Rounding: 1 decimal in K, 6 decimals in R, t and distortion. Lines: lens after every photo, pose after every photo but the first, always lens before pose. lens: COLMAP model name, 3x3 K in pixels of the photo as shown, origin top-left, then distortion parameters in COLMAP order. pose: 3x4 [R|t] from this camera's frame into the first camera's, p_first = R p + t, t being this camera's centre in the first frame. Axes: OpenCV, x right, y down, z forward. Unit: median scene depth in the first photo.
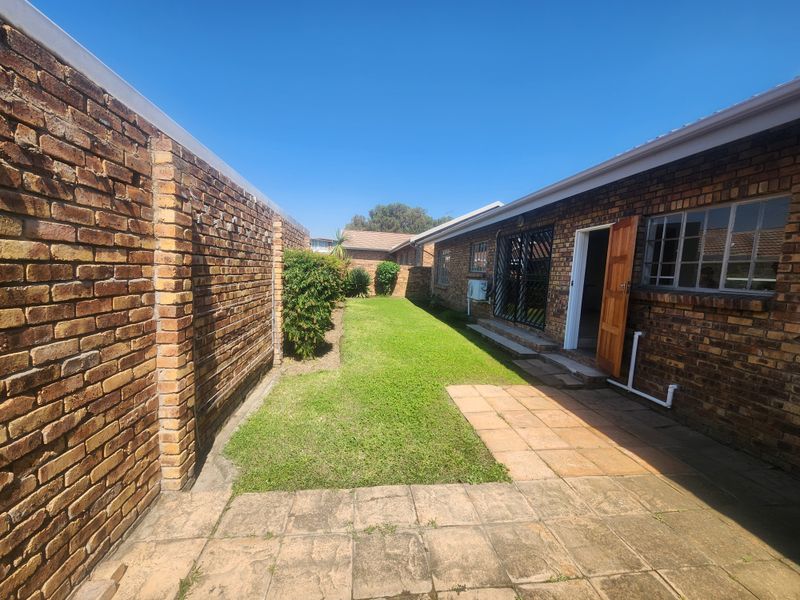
lens RADIAL K [[327.4, 0, 400.0], [0, 327.4, 305.9], [0, 0, 1]] dist [-0.007178, 0.003966]
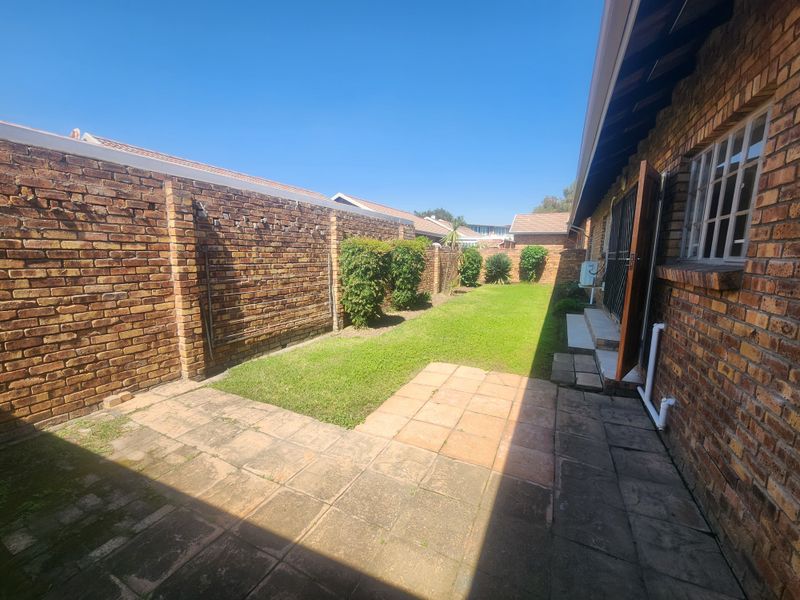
lens RADIAL K [[327.4, 0, 400.0], [0, 327.4, 305.9], [0, 0, 1]] dist [-0.007178, 0.003966]
pose [[0.831363, 0.052498, -0.553244, 1.515676], [-0.034001, 0.998468, 0.043651, 0.065426], [0.554688, -0.017479, 0.831875, 0.200666]]
